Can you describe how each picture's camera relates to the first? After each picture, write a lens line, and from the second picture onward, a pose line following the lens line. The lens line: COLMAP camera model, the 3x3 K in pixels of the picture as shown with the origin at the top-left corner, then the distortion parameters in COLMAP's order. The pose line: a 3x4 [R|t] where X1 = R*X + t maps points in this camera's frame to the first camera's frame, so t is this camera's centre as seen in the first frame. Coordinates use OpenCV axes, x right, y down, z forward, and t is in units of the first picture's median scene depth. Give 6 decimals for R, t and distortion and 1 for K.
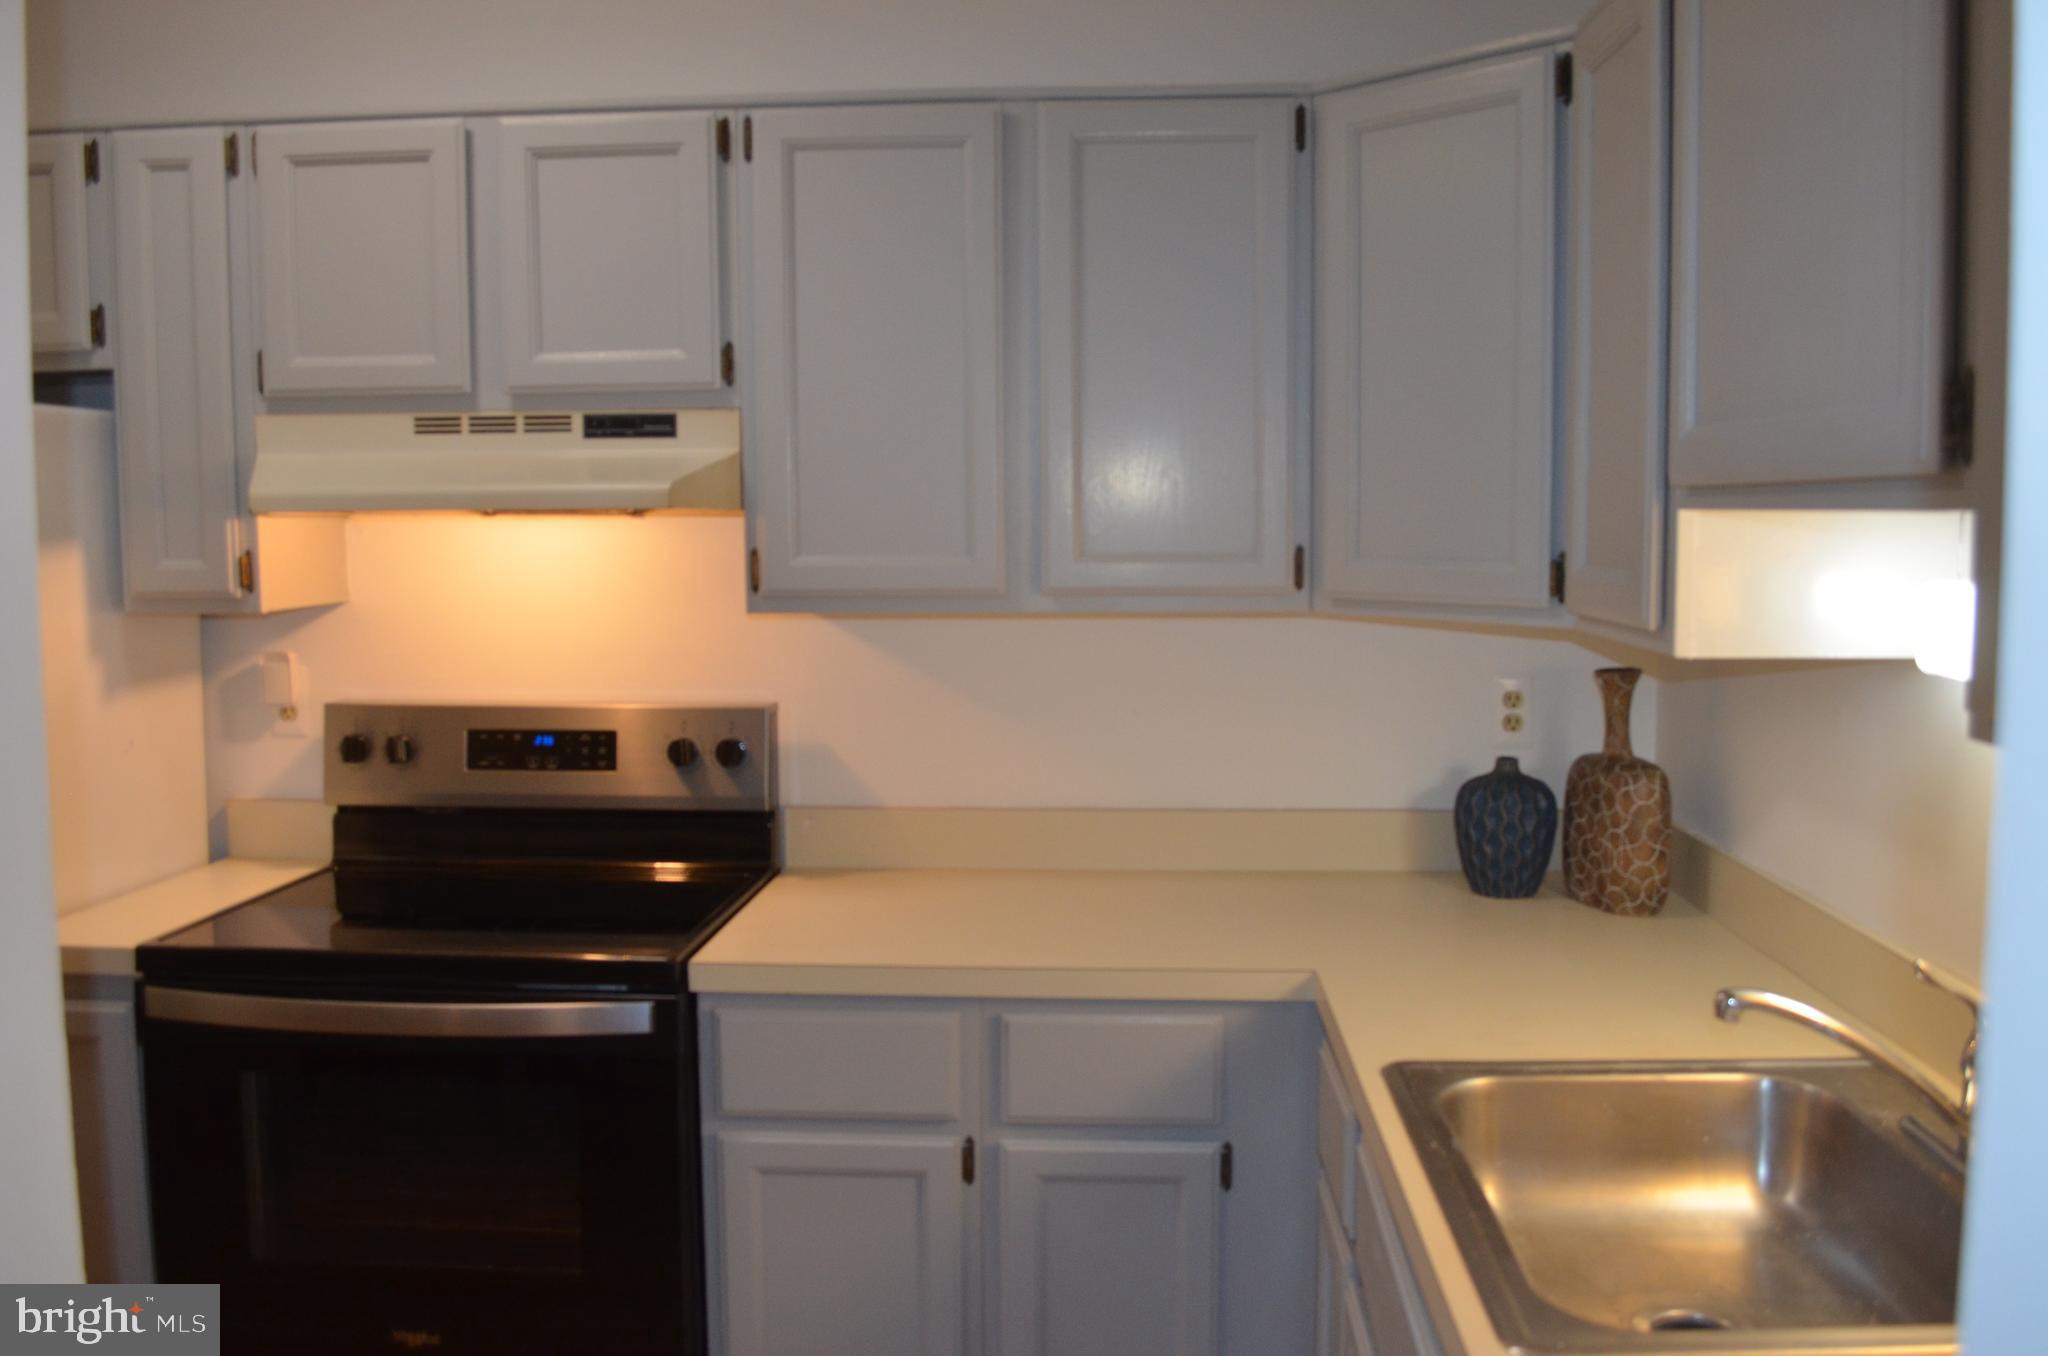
lens RADIAL K [[1623.9, 0, 1034.8], [0, 1623.9, 668.9], [0, 0, 1]] dist [-0.081970, 0.000007]
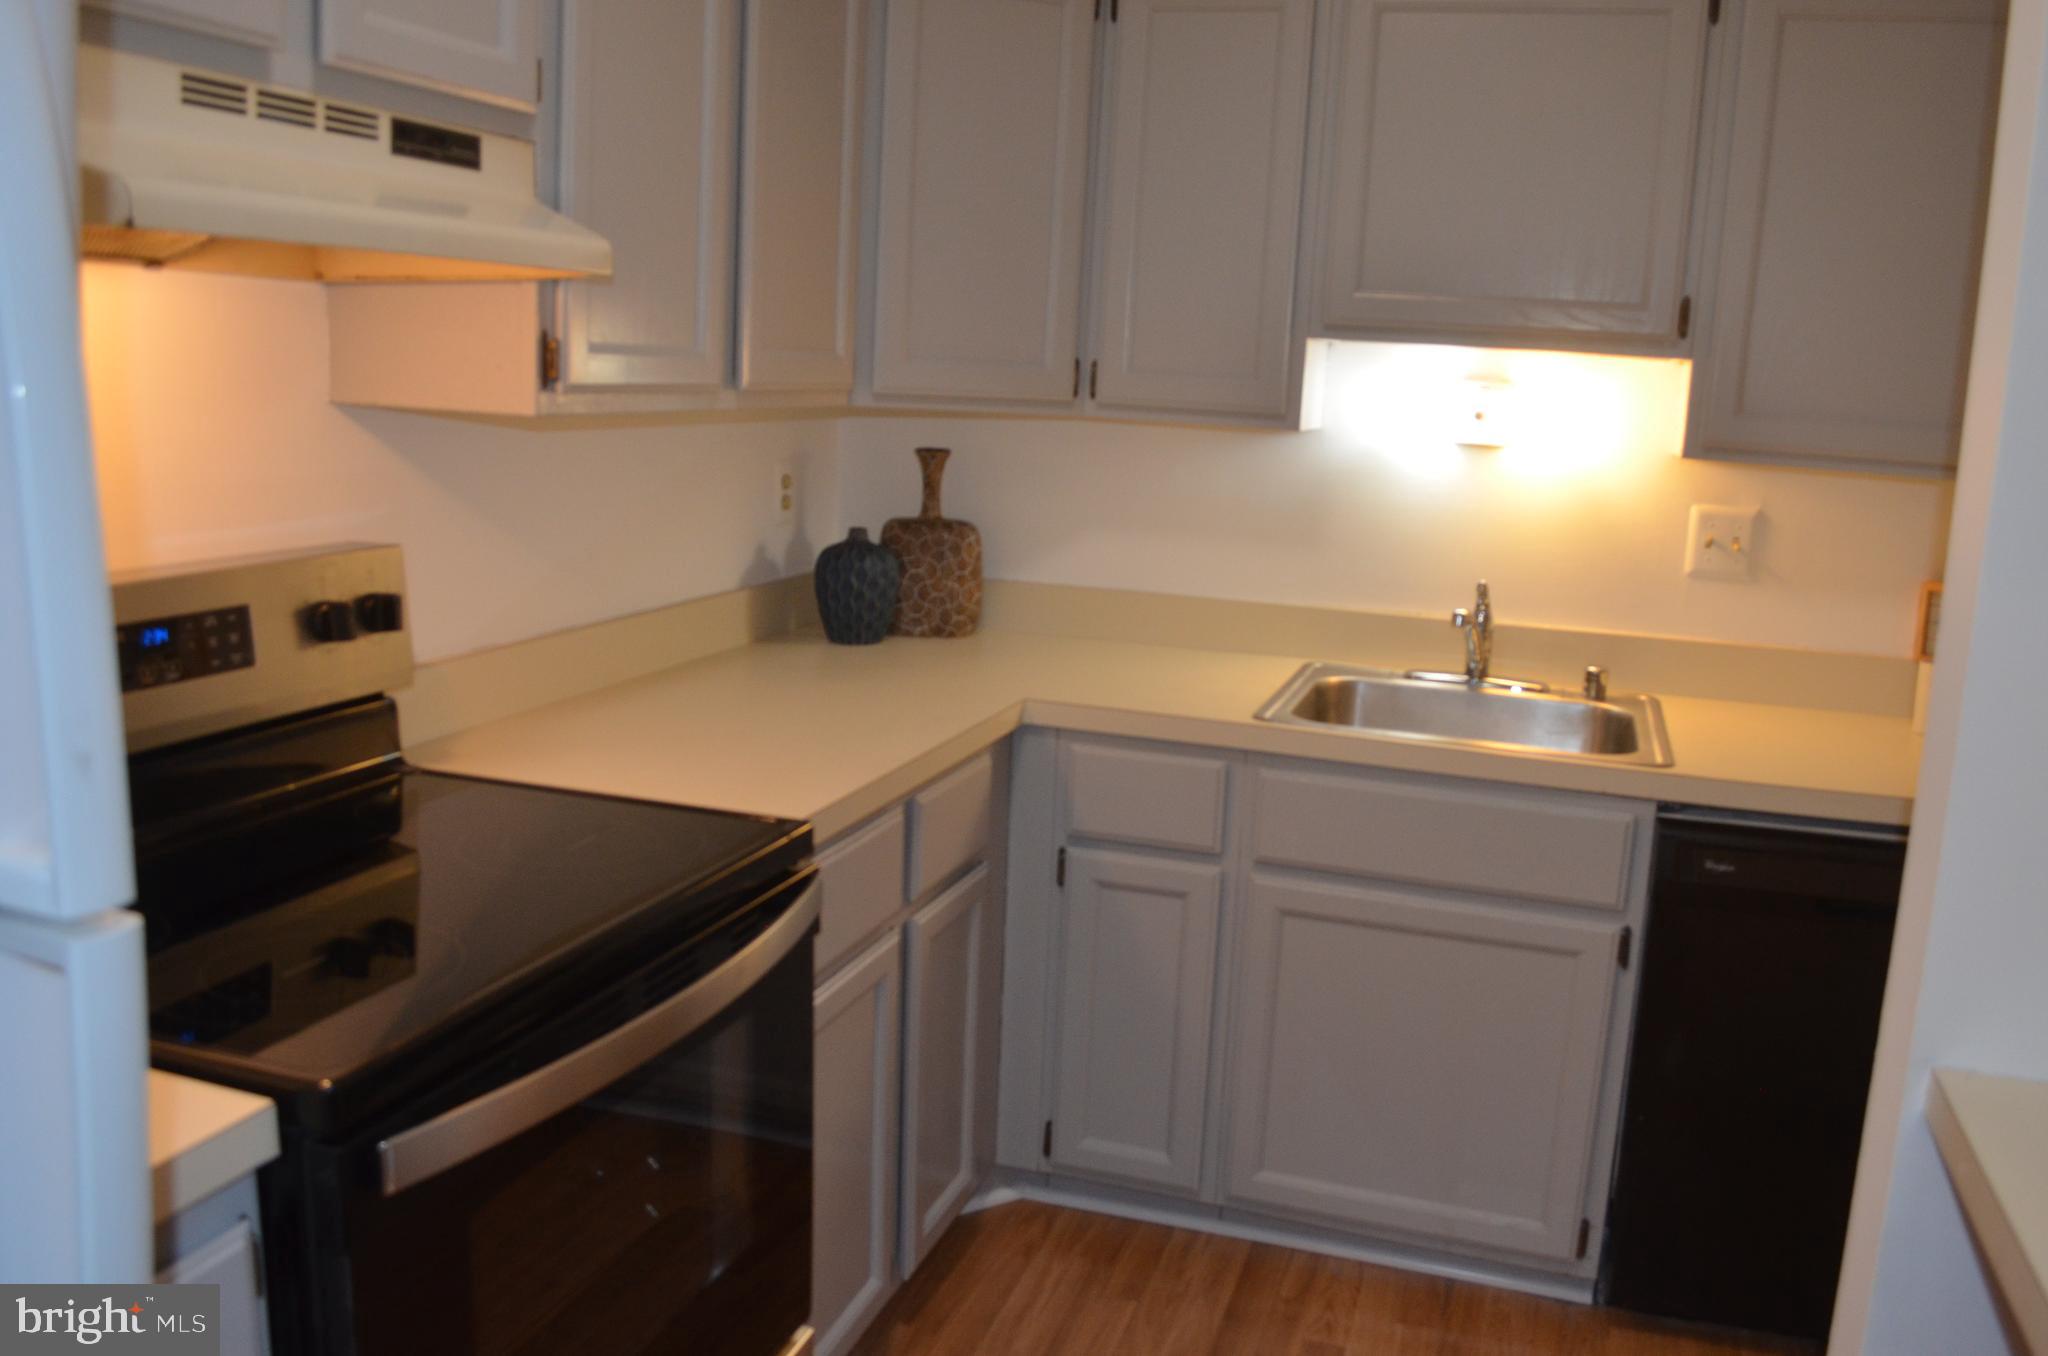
lens RADIAL K [[1623.9, 0, 1034.8], [0, 1623.9, 668.9], [0, 0, 1]] dist [-0.081970, 0.000007]
pose [[0.271671, -0.162572, 0.948559, -0.858937], [0.039397, 0.986681, 0.157822, -0.027034], [-0.961583, -0.005505, 0.274458, 0.566080]]
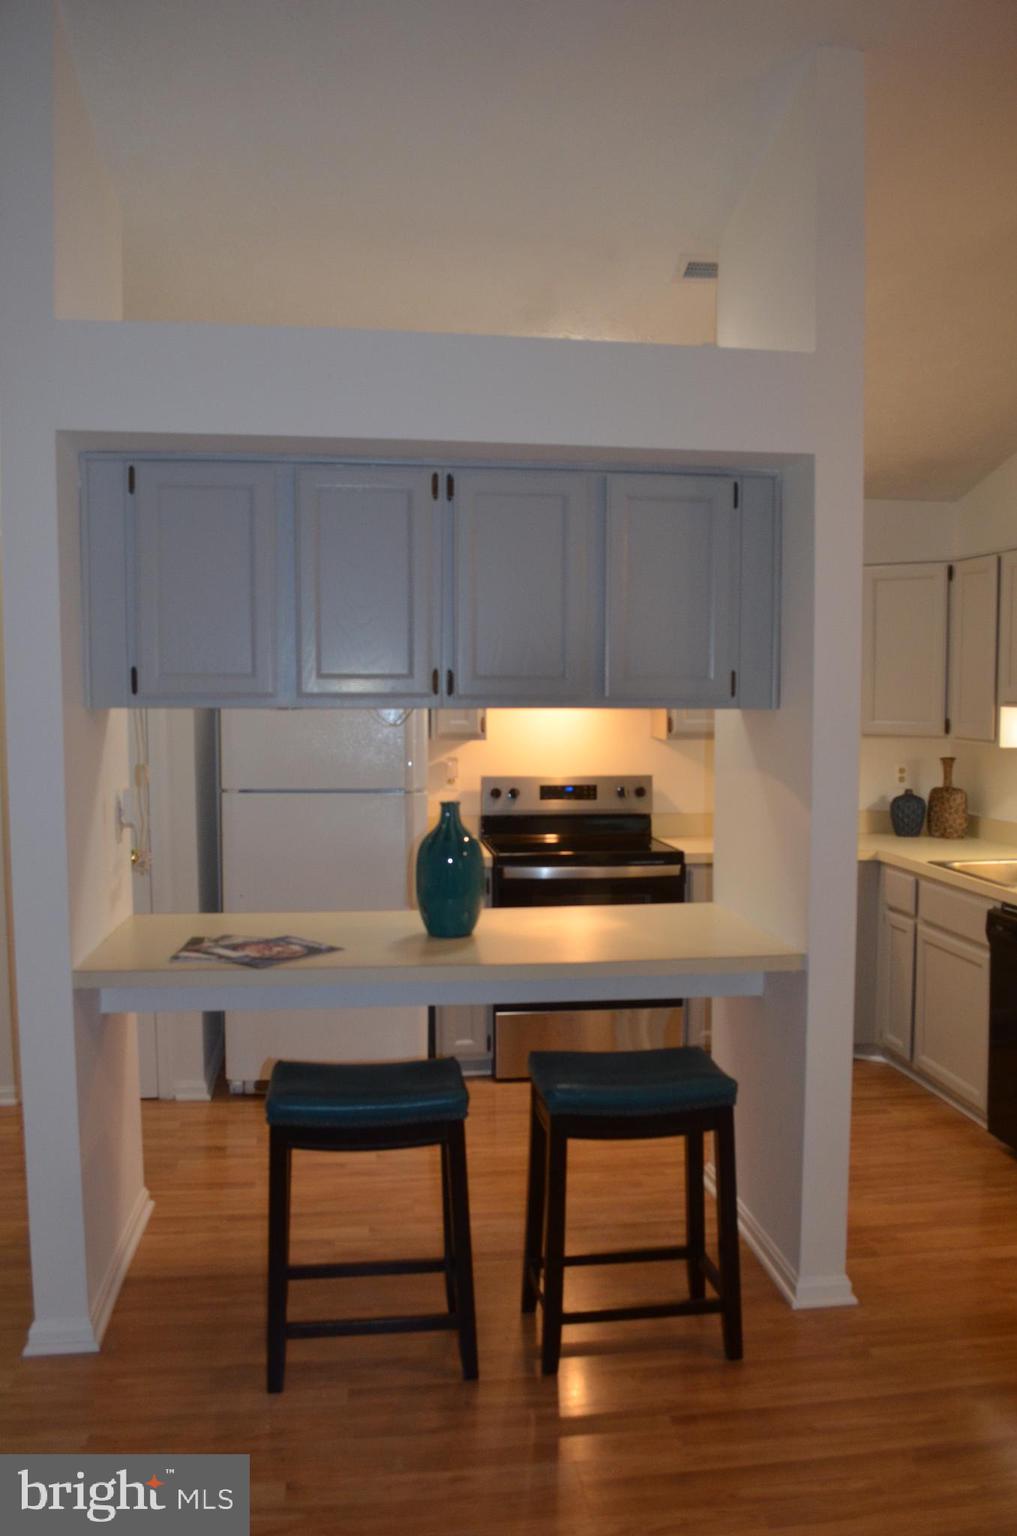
lens RADIAL K [[1163.3, 0, 528.9], [0, 1163.3, 790.7], [0, 0, 1]] dist [-0.080251, 0.000761]
pose [[0.984185, -0.011943, 0.176741, -0.776207], [0.013853, 0.999858, -0.009574, 0.070968], [-0.176601, 0.011871, 0.984211, -0.958597]]
